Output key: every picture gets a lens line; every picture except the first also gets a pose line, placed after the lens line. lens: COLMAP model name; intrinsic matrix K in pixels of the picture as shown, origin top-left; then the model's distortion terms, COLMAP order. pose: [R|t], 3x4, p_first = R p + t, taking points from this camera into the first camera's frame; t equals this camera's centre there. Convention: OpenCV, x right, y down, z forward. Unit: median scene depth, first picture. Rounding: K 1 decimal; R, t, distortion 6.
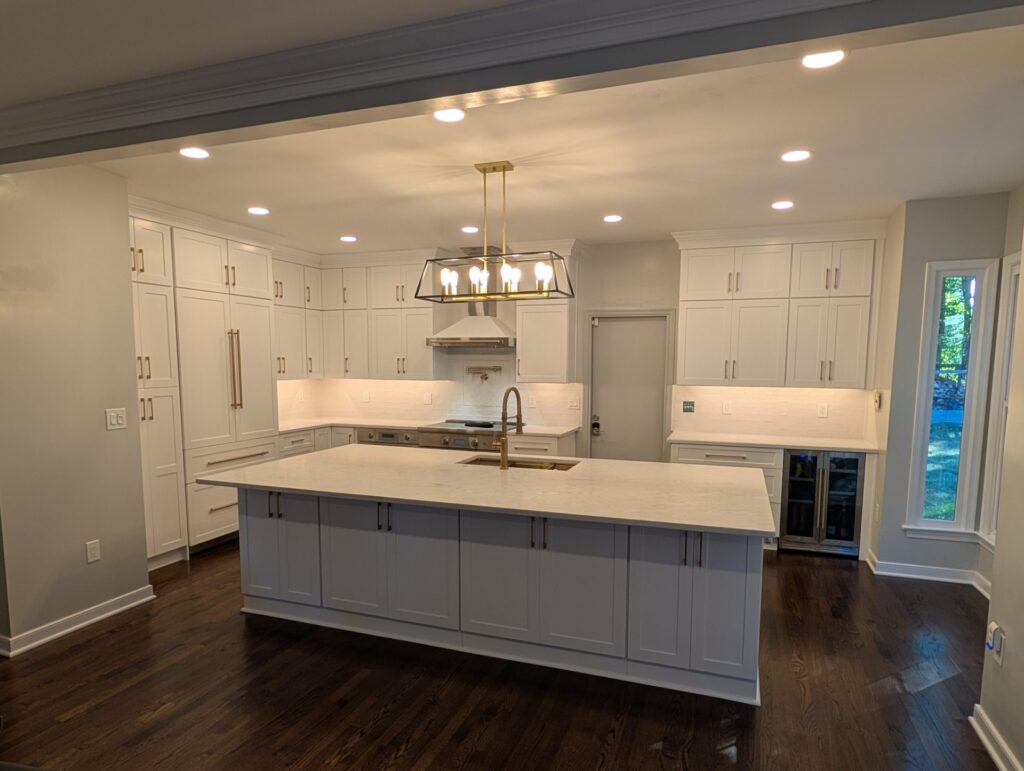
lens RADIAL K [[614.0, 0, 507.8], [0, 614.0, 422.7], [0, 0, 1]] dist [0.007260, 0.000990]
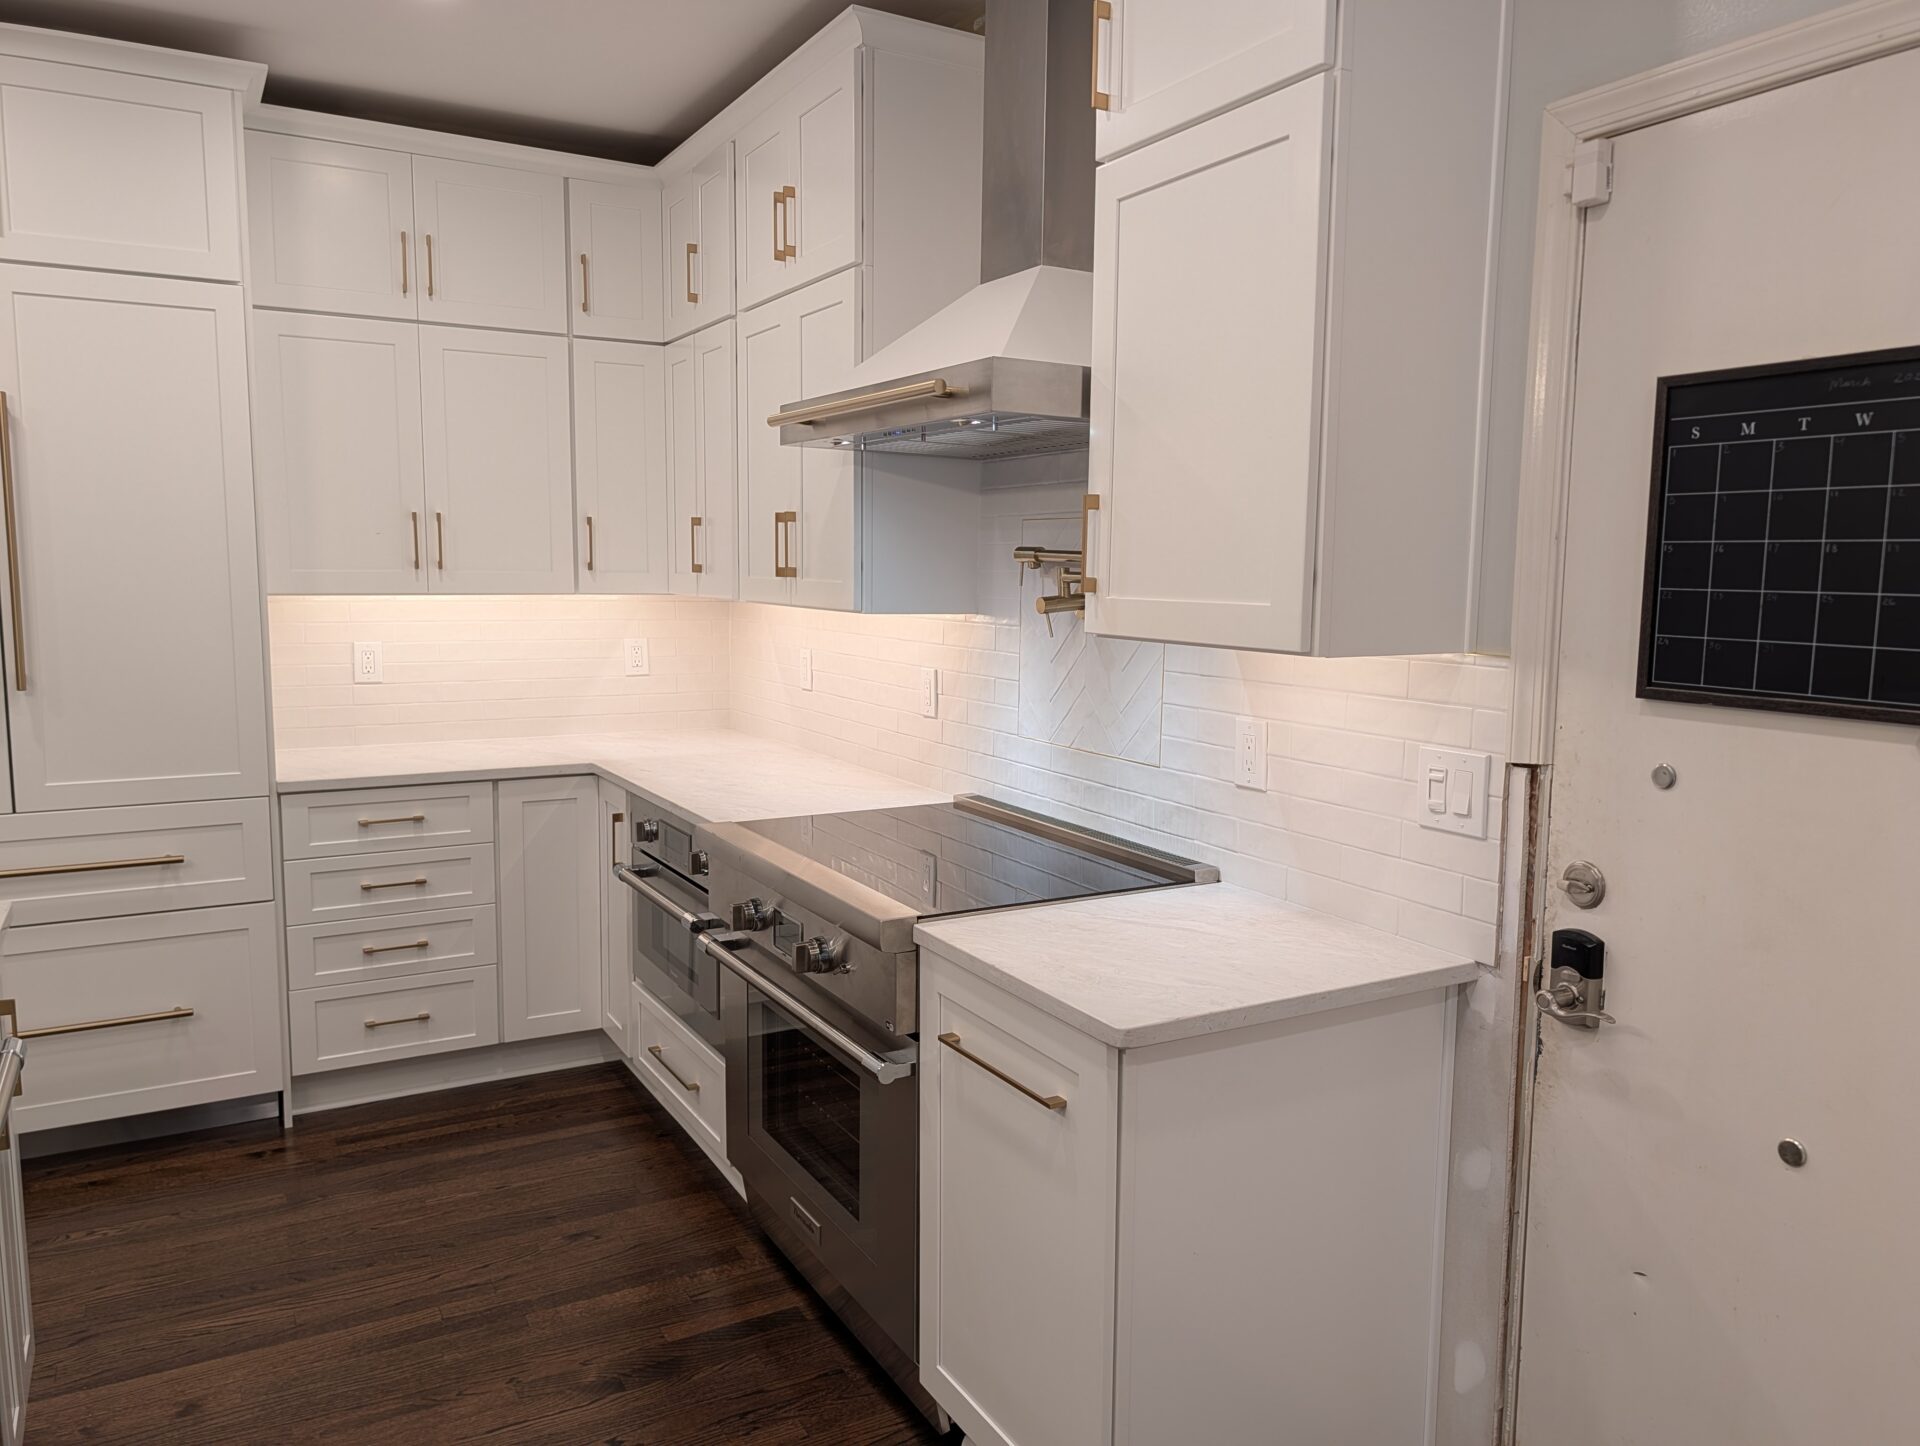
lens RADIAL K [[1382.5, 0, 976.2], [0, 1382.5, 721.4], [0, 0, 1]] dist [0.018695, -0.022810]
pose [[0.772913, 0.077760, -0.629729, 0.229950], [-0.072839, 0.996775, 0.033683, -0.052698], [0.630317, 0.019835, 0.776084, 0.690112]]
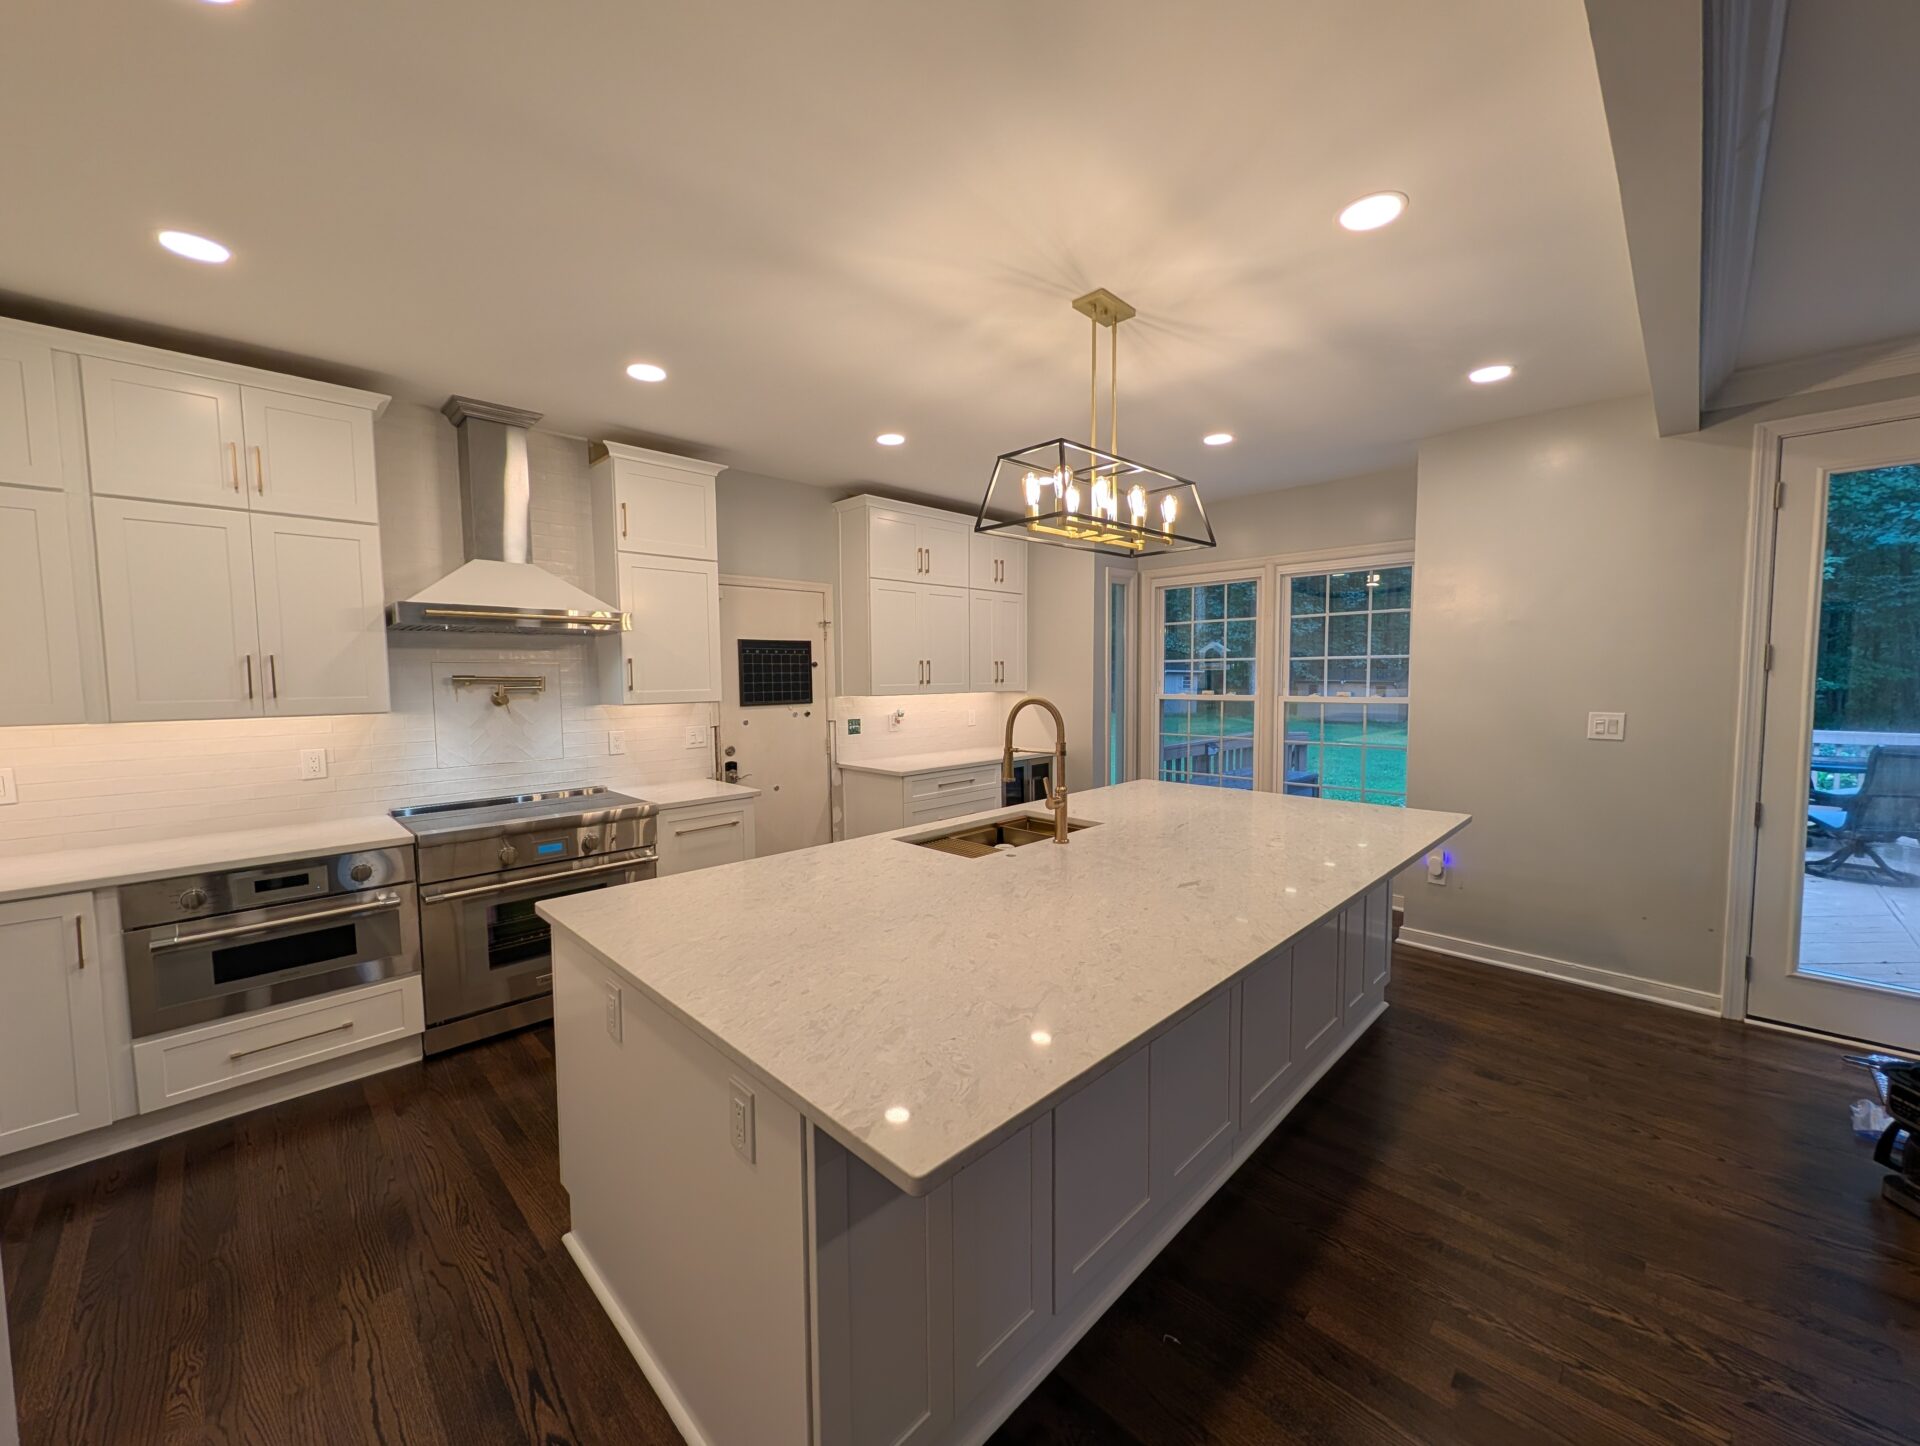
lens RADIAL K [[738.8, 0, 962.8], [0, 738.8, 725.3], [0, 0, 1]] dist [-0.001104, -0.000939]
pose [[0.412410, -0.073086, 0.908062, -0.418126], [0.104659, 0.993978, 0.032469, -0.040328], [-0.904966, 0.081646, 0.417576, 0.503895]]
